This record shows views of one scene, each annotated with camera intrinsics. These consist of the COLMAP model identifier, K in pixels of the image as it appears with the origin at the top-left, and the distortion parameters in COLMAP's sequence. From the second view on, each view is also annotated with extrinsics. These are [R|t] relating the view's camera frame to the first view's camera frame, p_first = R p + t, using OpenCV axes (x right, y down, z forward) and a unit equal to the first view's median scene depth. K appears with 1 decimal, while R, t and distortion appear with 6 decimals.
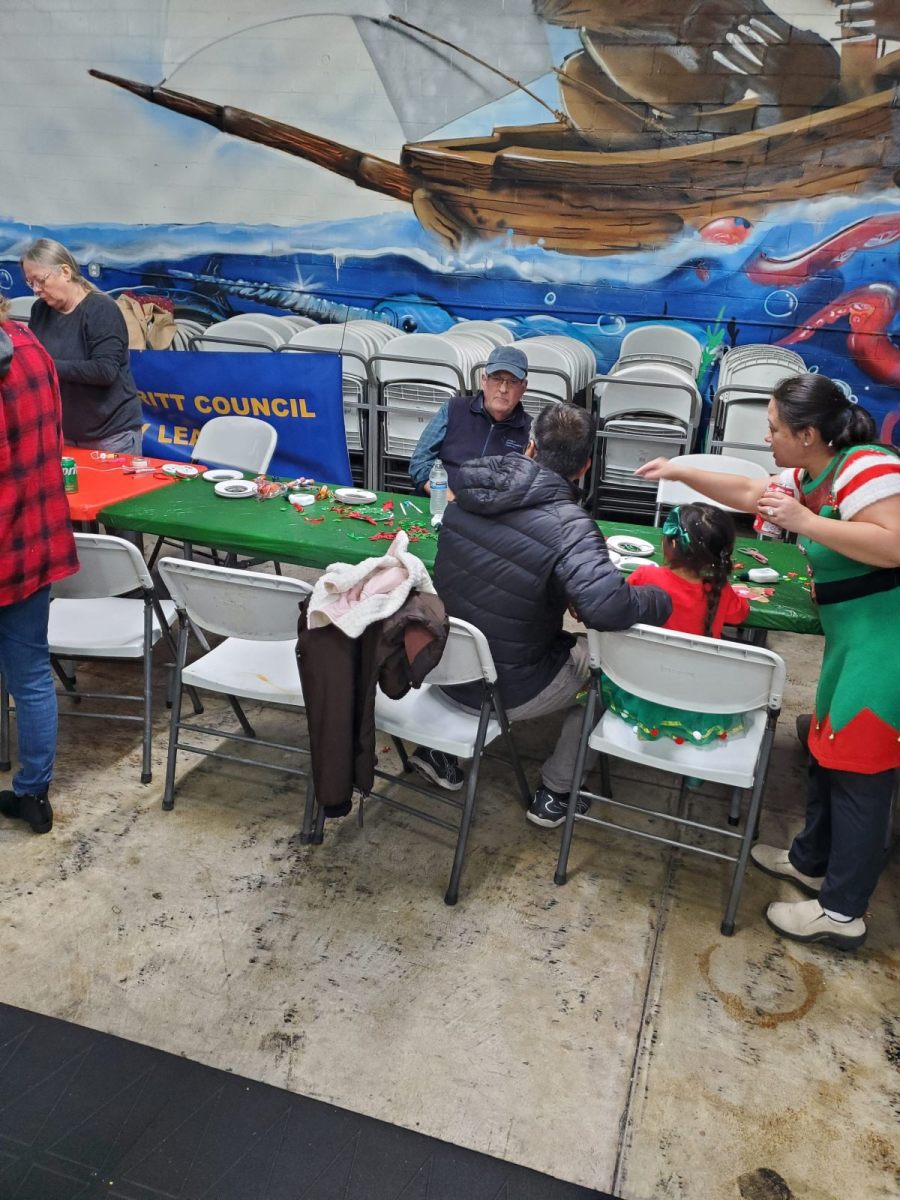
lens RADIAL K [[886.5, 0, 450.3], [0, 886.5, 601.5], [0, 0, 1]] dist [-0.010339, 0.021020]
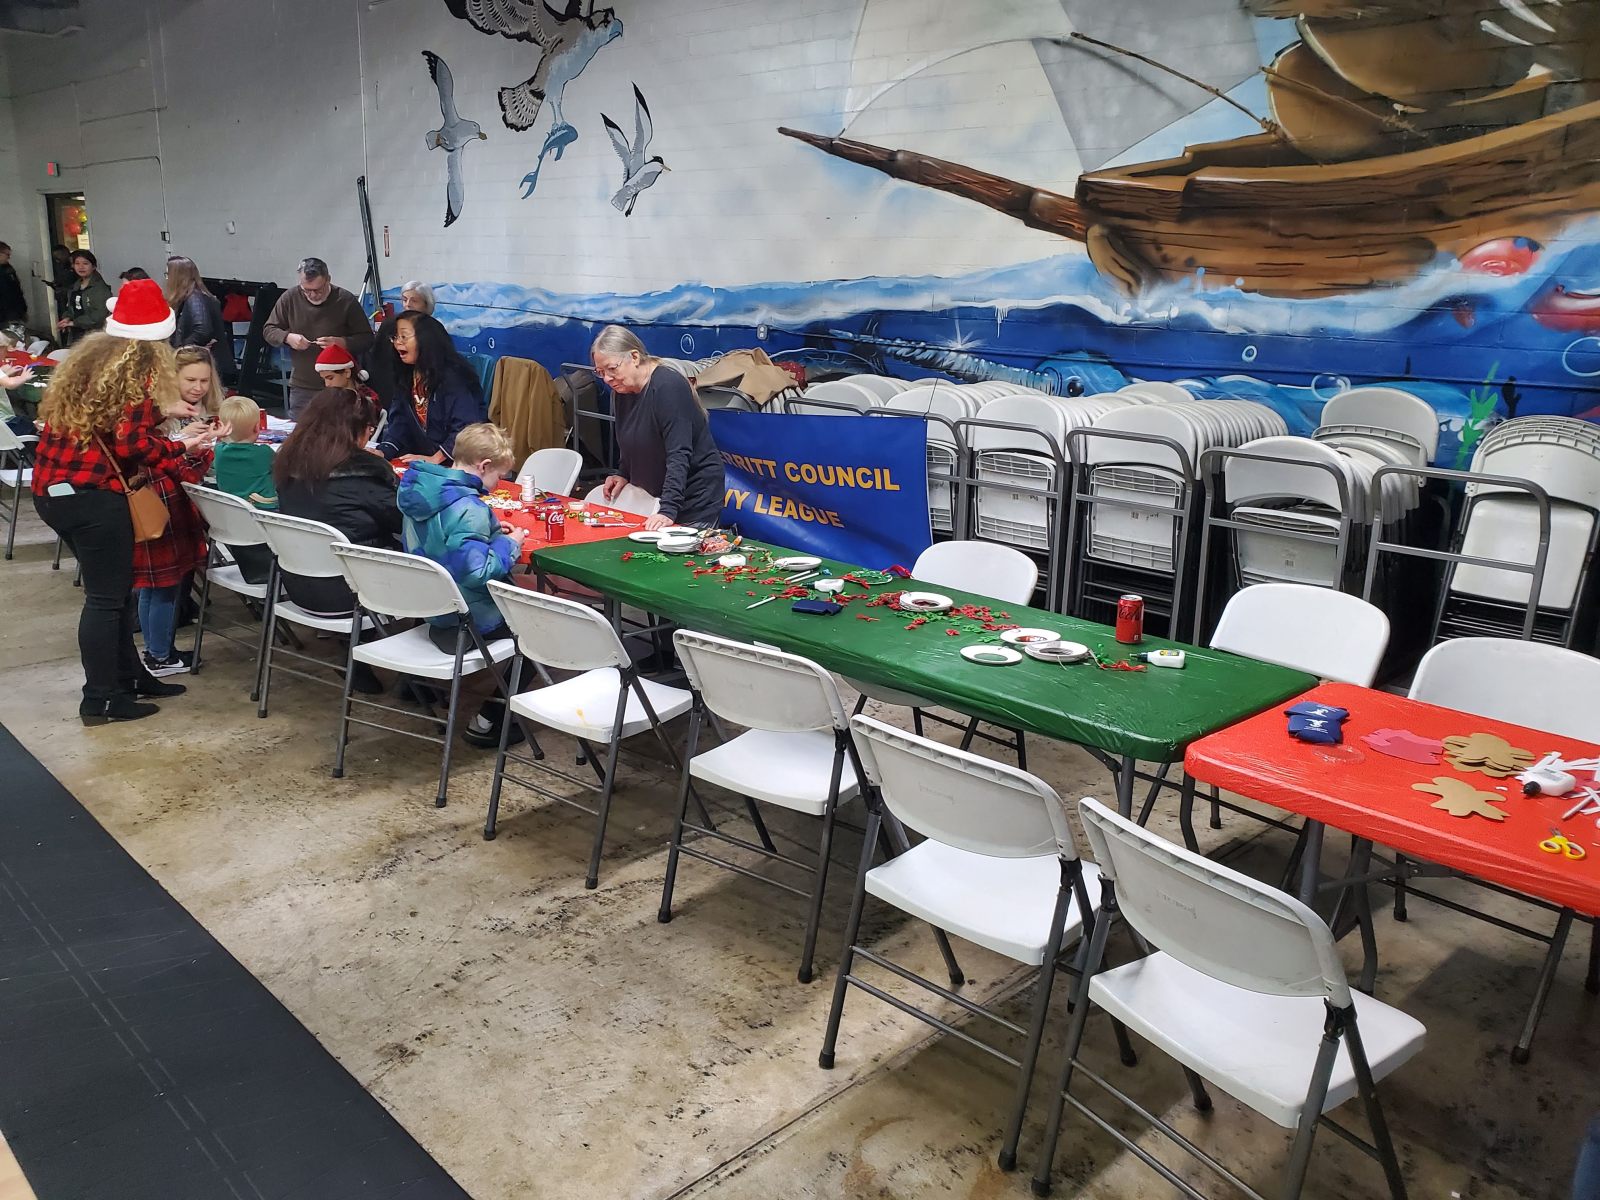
lens RADIAL K [[1182.0, 0, 812.1], [0, 1182.0, 604.1], [0, 0, 1]] dist [-0.010339, 0.021020]
pose [[0.885851, 0.086128, -0.455906, 0.273683], [-0.148362, 0.983611, -0.102456, 0.024774], [0.439610, 0.158400, 0.884111, -0.014819]]
